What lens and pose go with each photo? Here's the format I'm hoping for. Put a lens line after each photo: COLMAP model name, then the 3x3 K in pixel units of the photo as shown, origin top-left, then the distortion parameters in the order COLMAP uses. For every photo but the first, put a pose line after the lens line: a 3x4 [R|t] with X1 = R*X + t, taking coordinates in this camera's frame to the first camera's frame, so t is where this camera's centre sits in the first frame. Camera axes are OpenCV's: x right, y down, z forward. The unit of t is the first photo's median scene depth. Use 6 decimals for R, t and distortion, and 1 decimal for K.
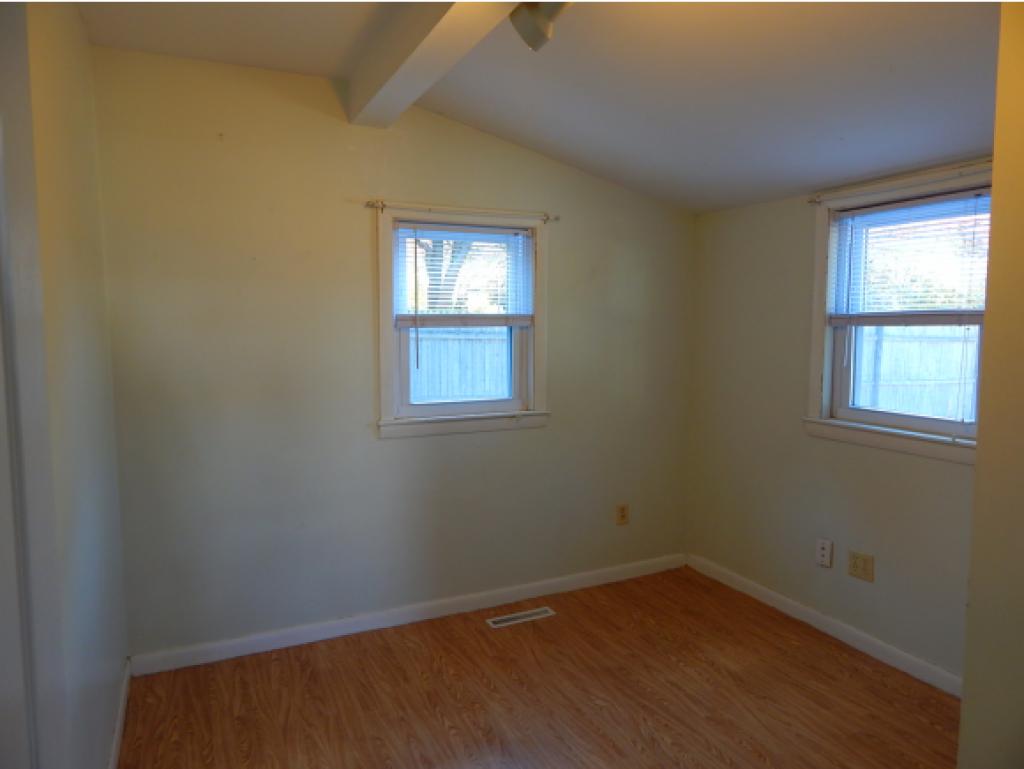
lens RADIAL K [[676.4, 0, 519.7], [0, 676.4, 378.3], [0, 0, 1]] dist [0.010223, -0.012819]
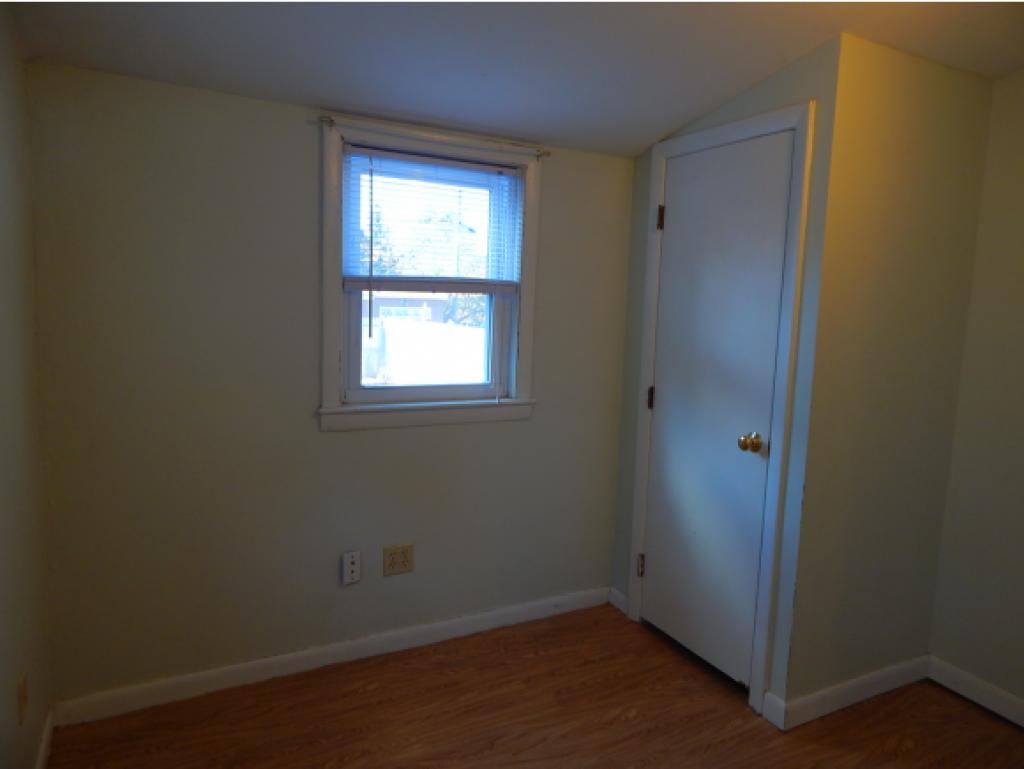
lens RADIAL K [[676.4, 0, 514.2], [0, 676.4, 379.8], [0, 0, 1]] dist [0.010223, -0.012819]
pose [[-0.040571, -0.127760, 0.990975, -0.364368], [0.046319, 0.990485, 0.129593, -0.069837], [-0.998102, 0.051159, -0.034267, 0.870954]]
